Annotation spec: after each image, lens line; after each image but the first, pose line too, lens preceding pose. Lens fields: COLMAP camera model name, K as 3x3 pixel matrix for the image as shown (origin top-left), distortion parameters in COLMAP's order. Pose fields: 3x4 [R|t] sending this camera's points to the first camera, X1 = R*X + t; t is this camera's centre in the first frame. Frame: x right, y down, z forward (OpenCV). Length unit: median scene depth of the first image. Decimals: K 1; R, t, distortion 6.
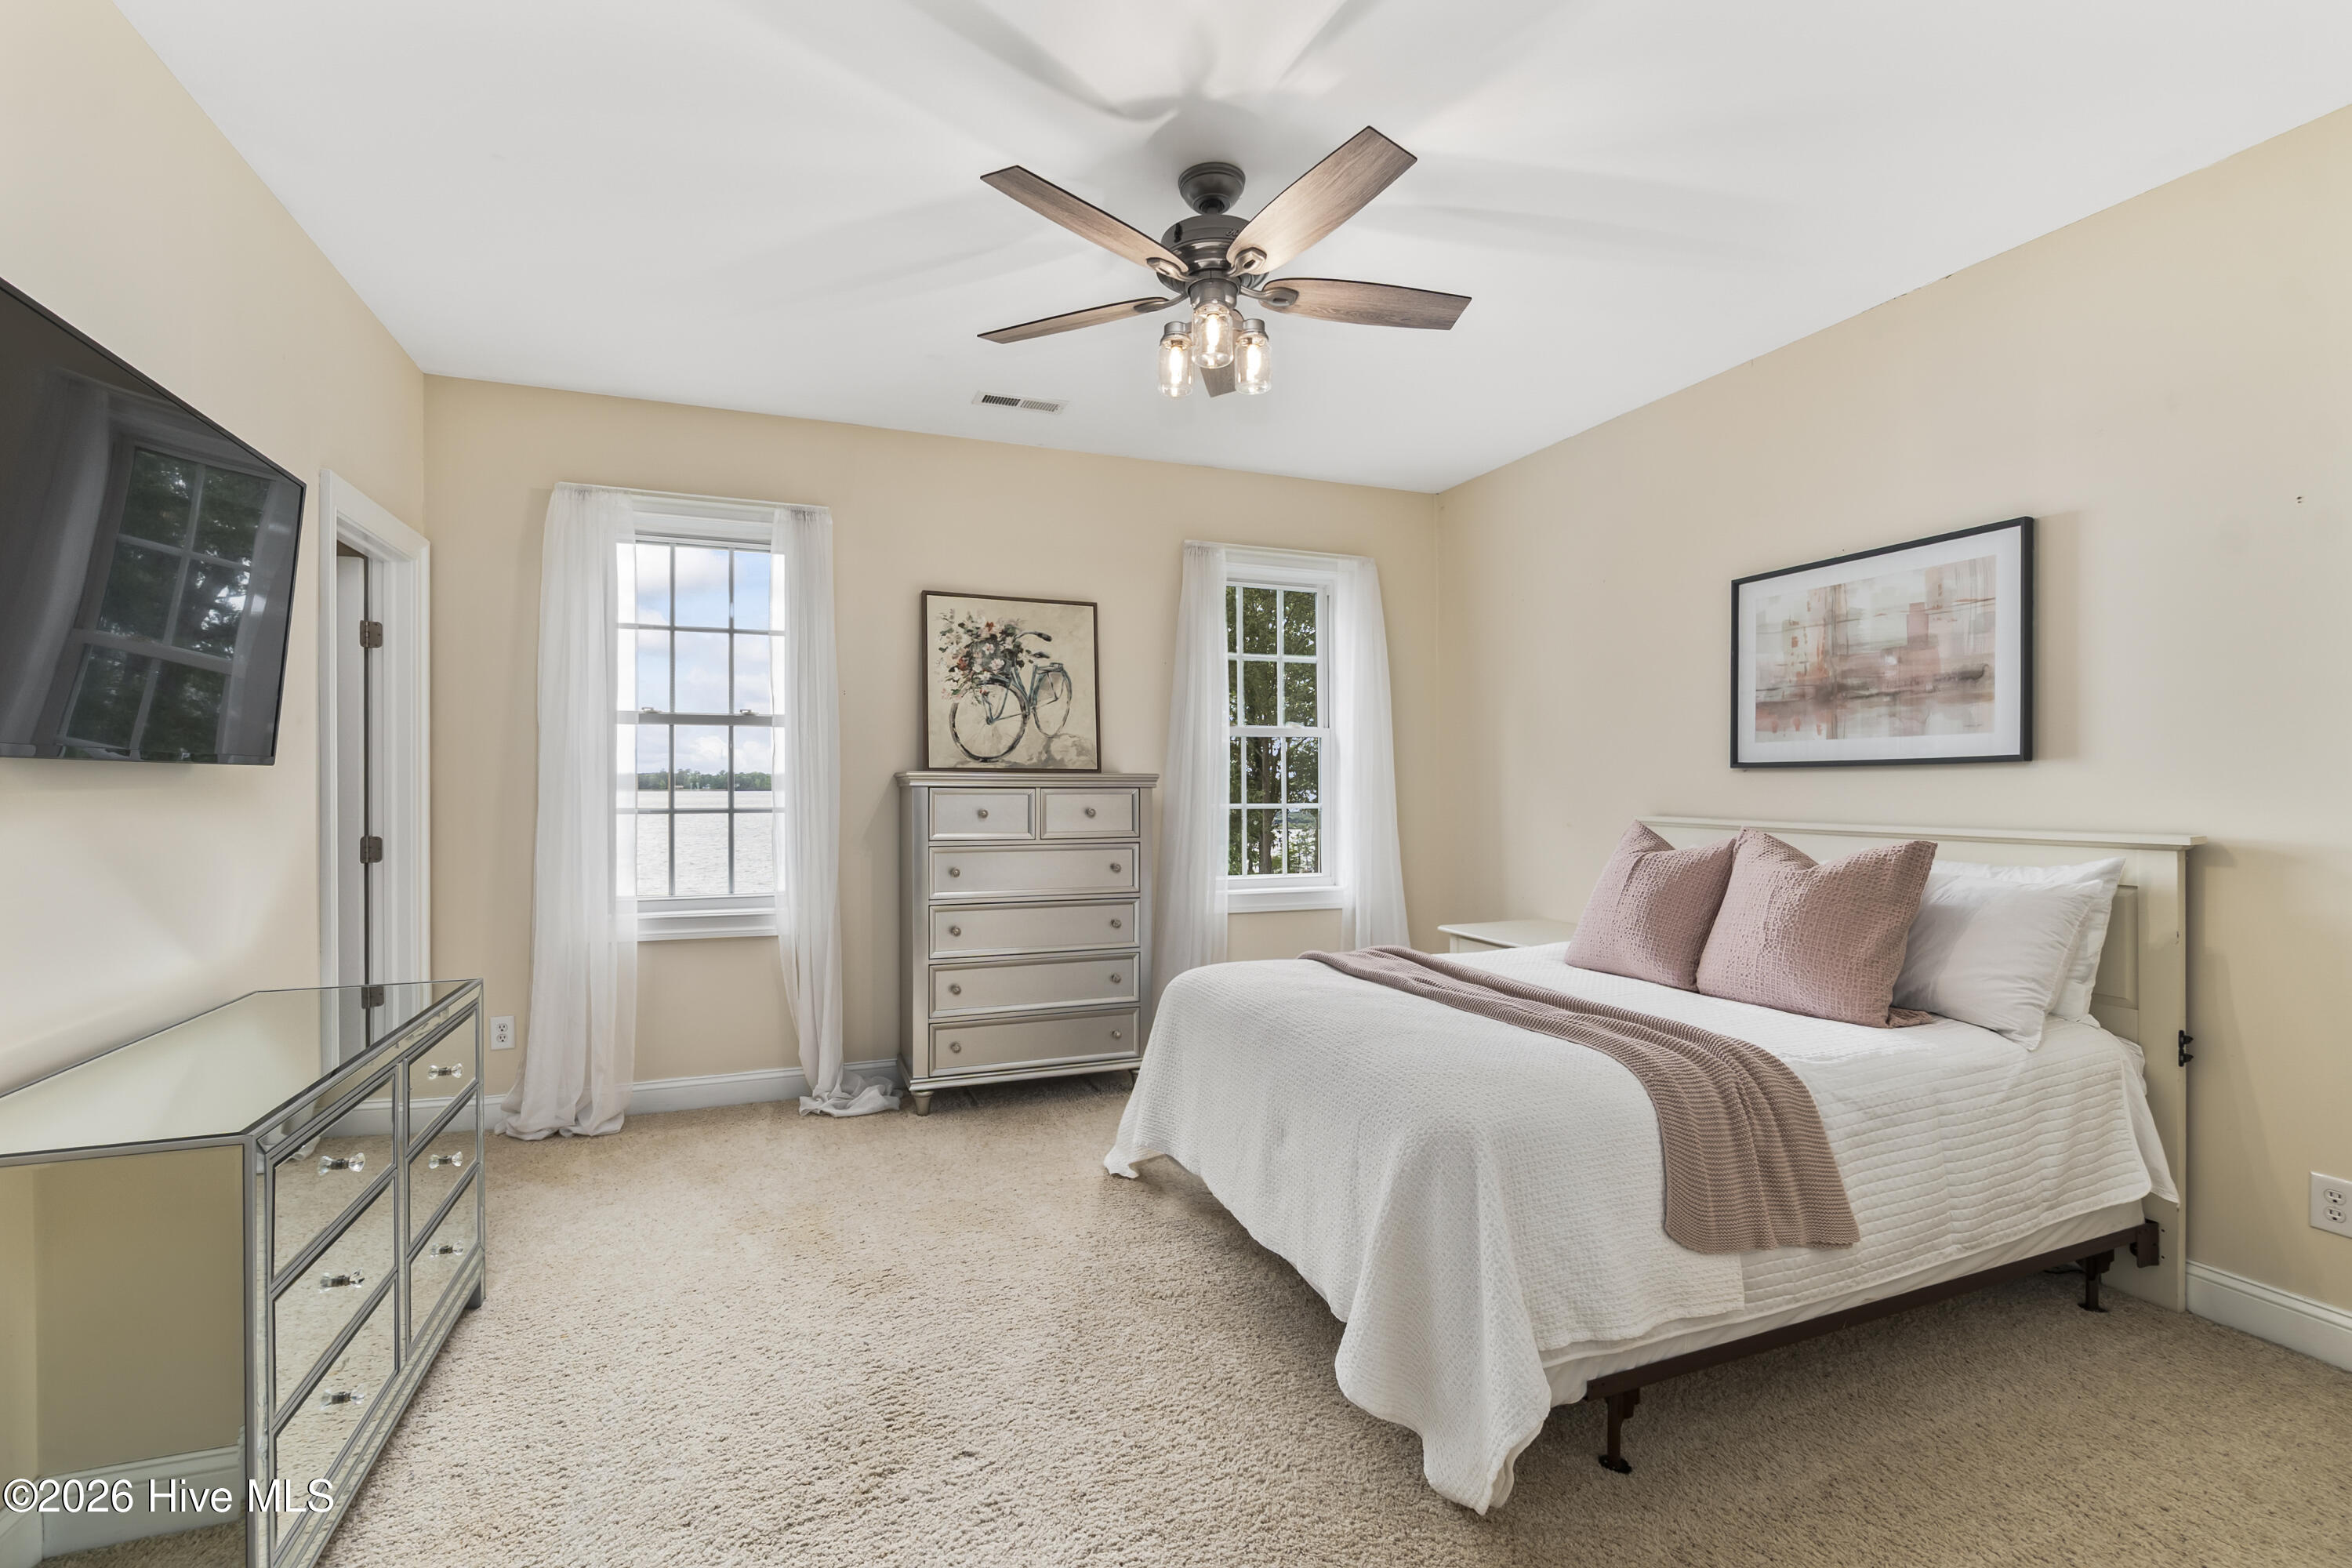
lens RADIAL K [[1036.2, 0, 1165.7], [0, 1036.2, 783.2], [0, 0, 1]] dist [-0.003997, -0.000187]
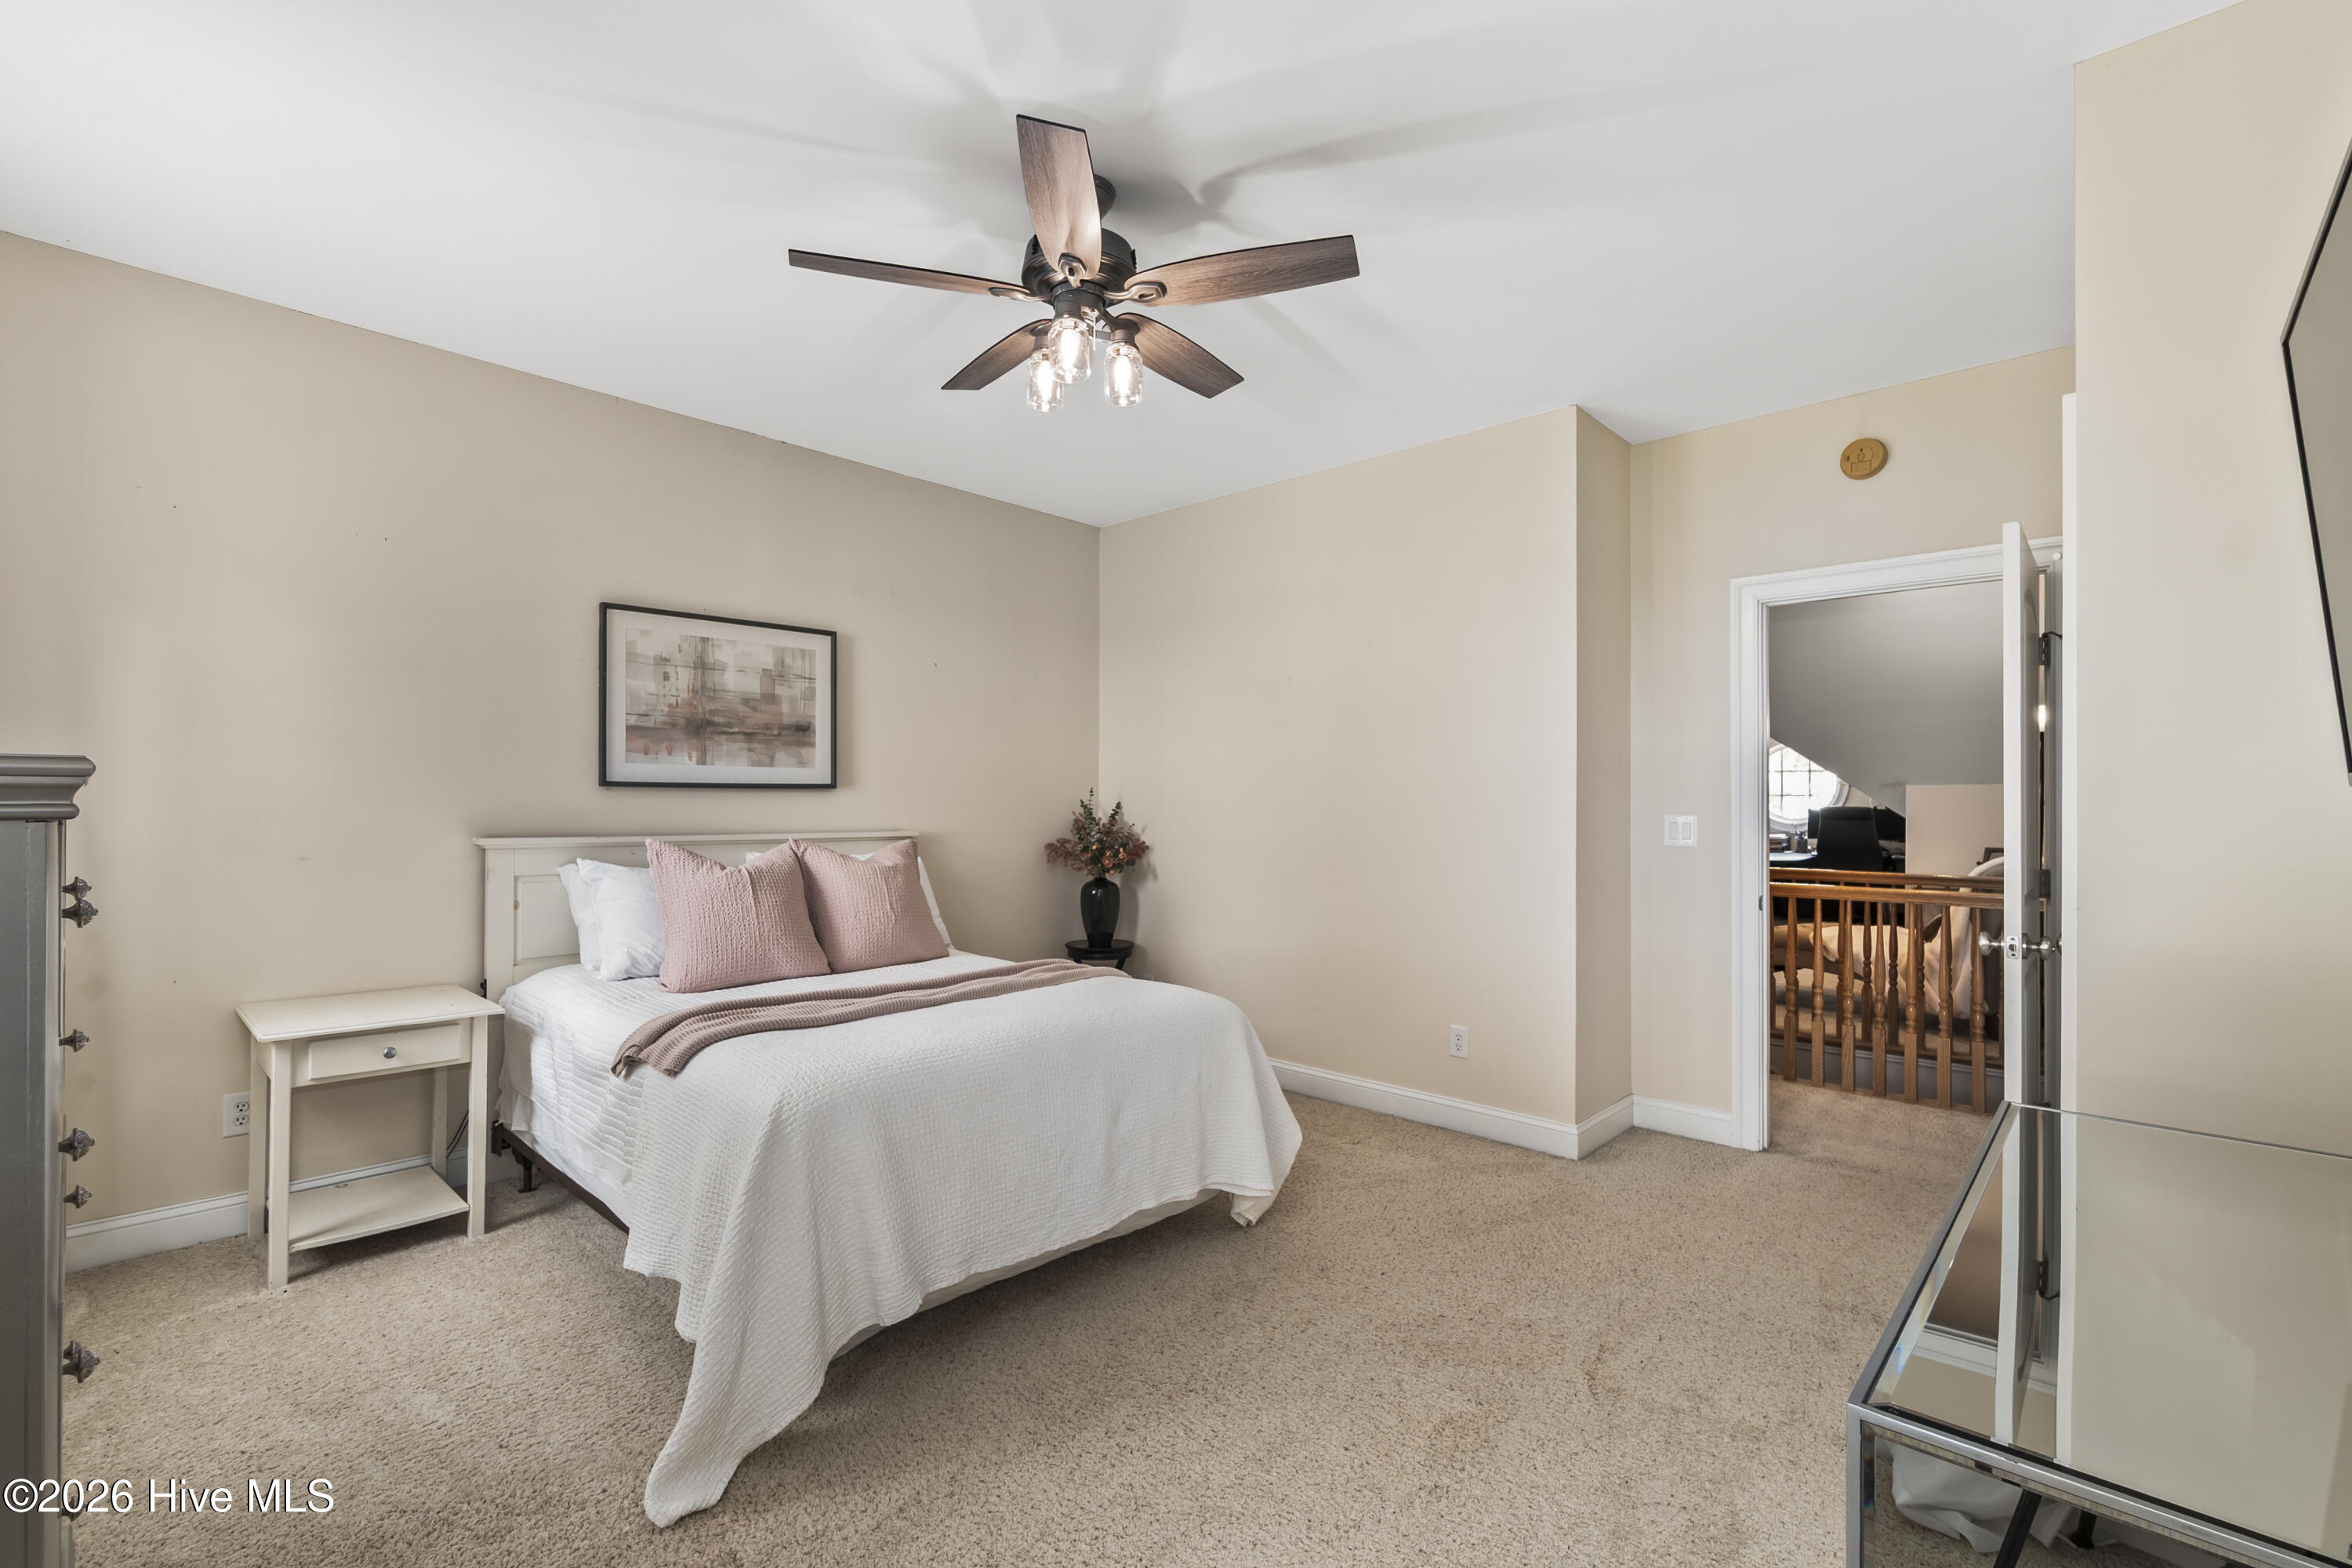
lens RADIAL K [[1036.2, 0, 1173.0], [0, 1036.2, 797.3], [0, 0, 1]] dist [-0.003997, -0.000187]
pose [[-0.428642, 0.007740, 0.903441, -0.688285], [-0.003490, 0.999942, -0.010222, 0.005236], [-0.903468, -0.007535, -0.428590, 1.047132]]
